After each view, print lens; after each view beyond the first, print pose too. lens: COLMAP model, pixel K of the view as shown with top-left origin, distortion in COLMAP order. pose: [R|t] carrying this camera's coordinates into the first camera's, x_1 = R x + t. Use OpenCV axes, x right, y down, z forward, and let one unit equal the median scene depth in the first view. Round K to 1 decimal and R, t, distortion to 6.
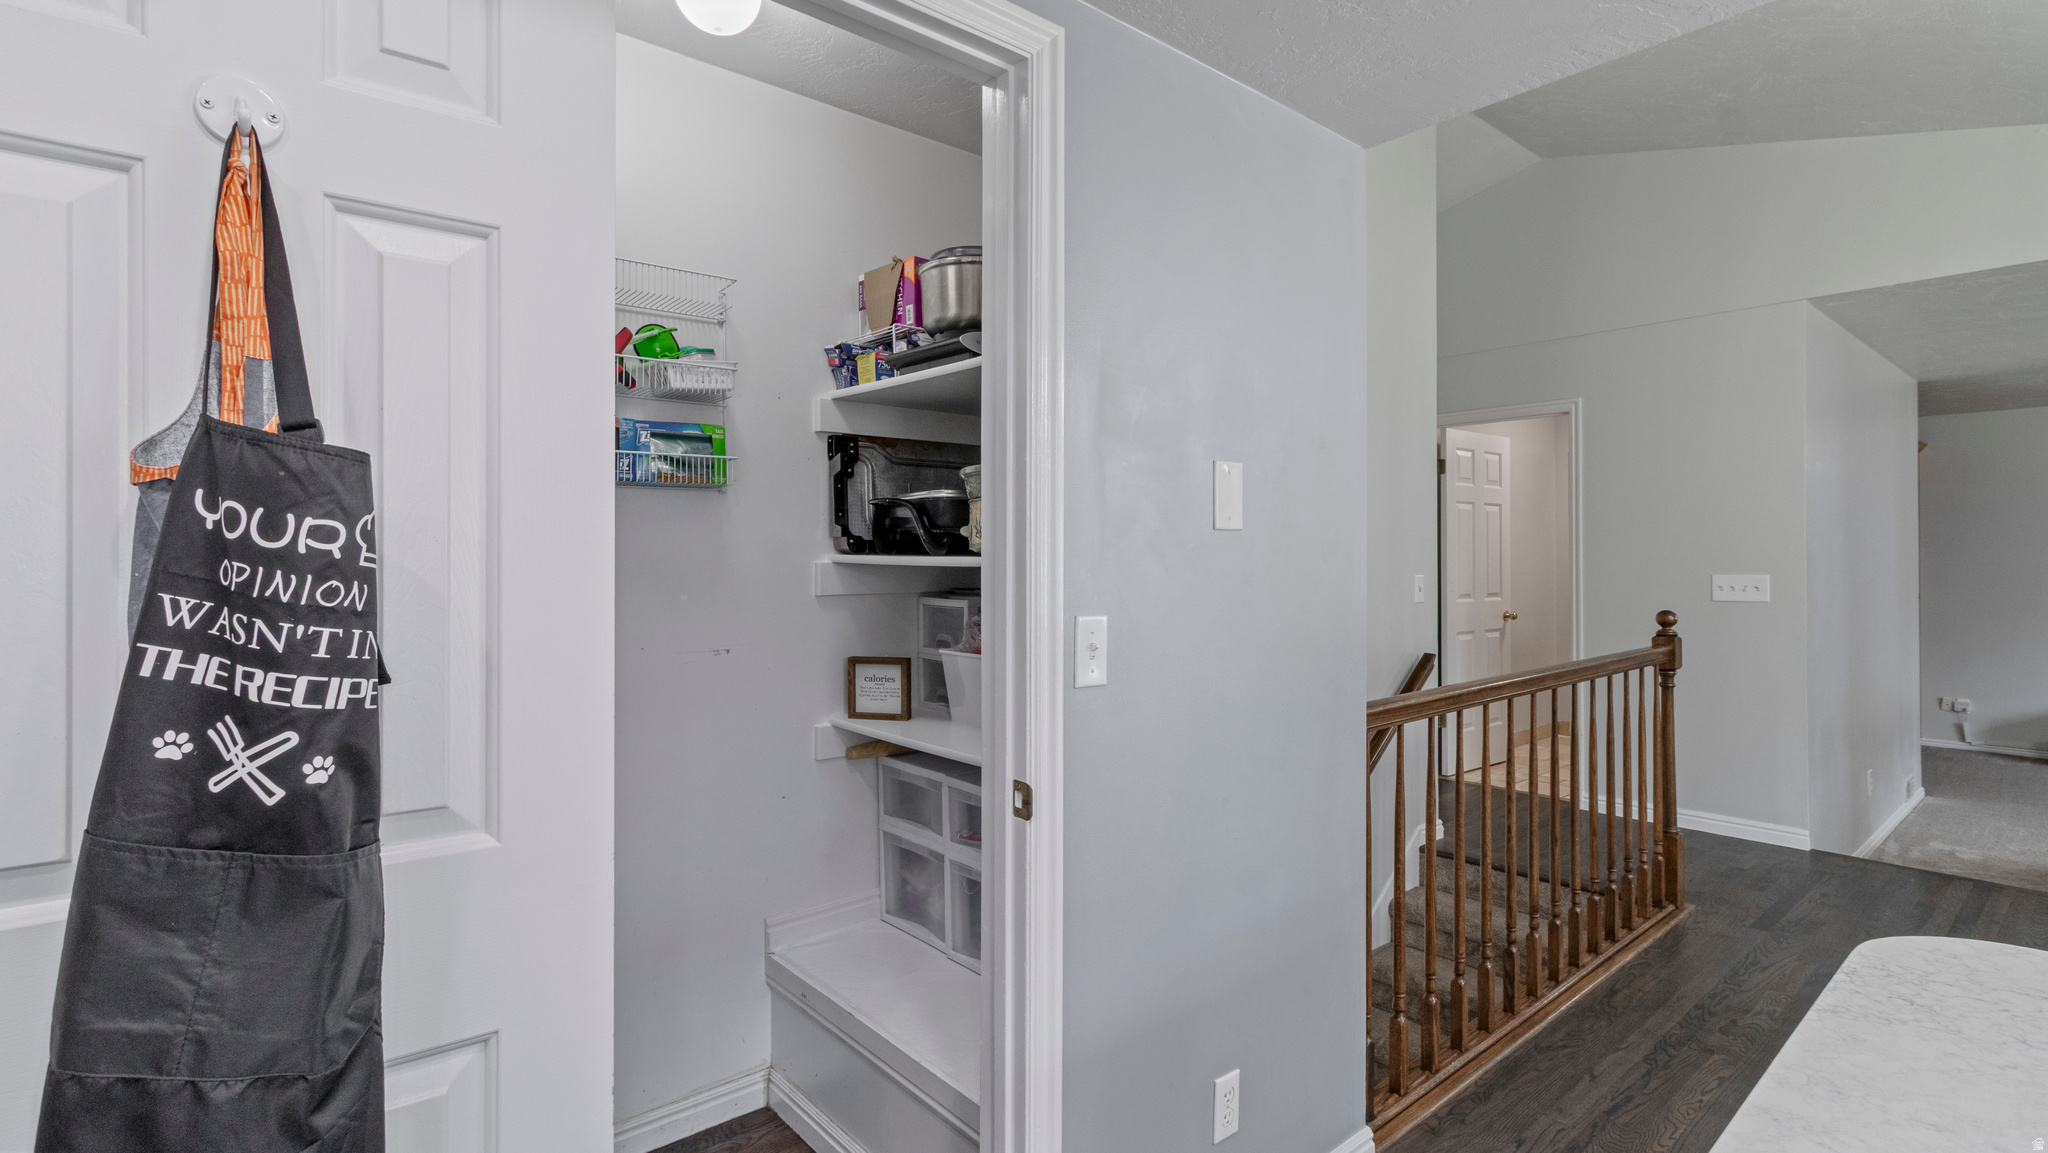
lens RADIAL K [[959.8, 0, 1038.8], [0, 959.8, 574.8], [0, 0, 1]] dist [0.001398, -0.000205]
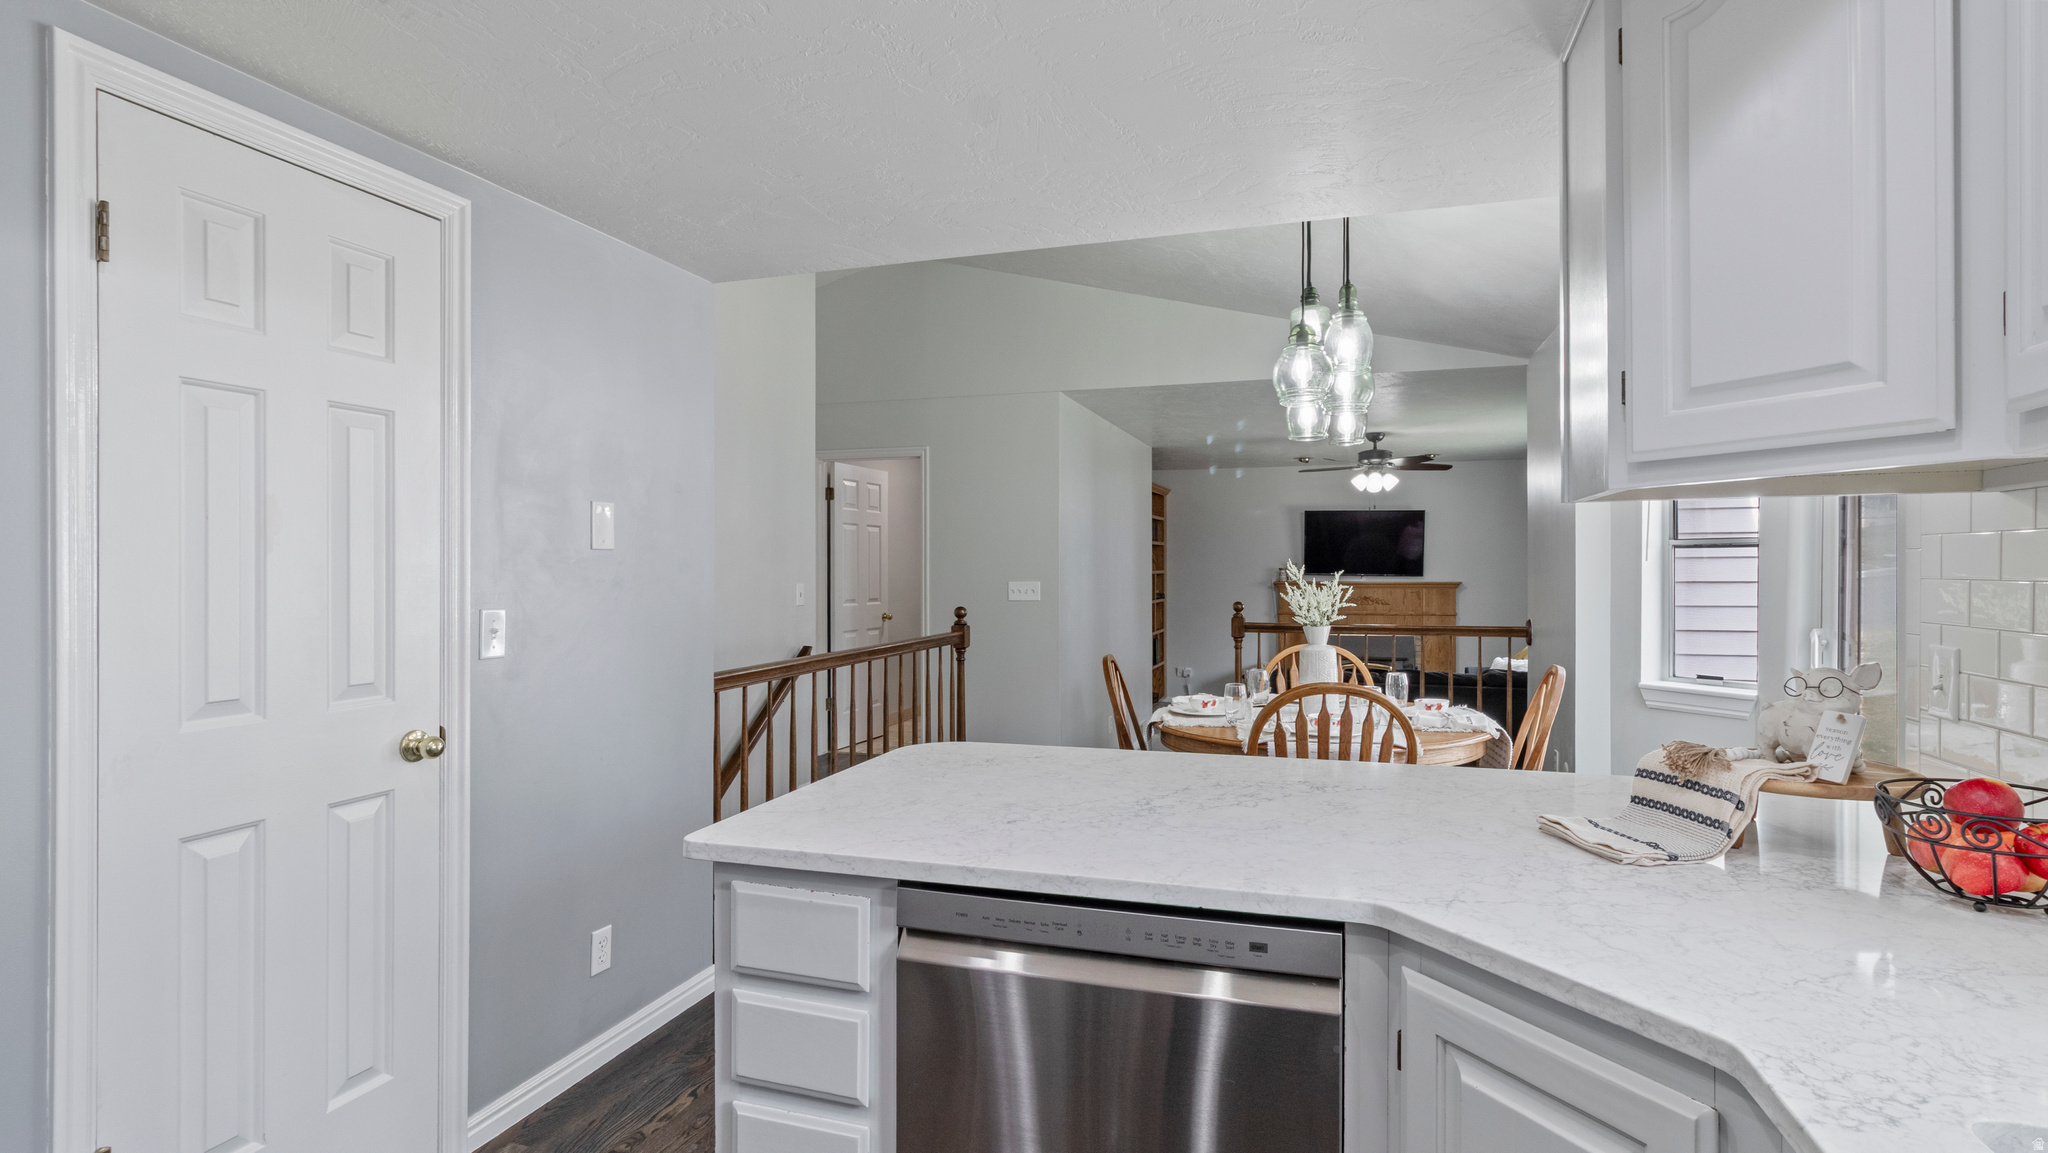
lens RADIAL K [[1014.7, 0, 1063.3], [0, 1014.7, 571.9], [0, 0, 1]] dist [0.001152, 0.000004]
pose [[0.847712, 0.000401, 0.530456, -0.012804], [0.007883, 0.999880, -0.013354, 0.007178], [-0.530398, 0.015502, 0.847607, -0.353625]]
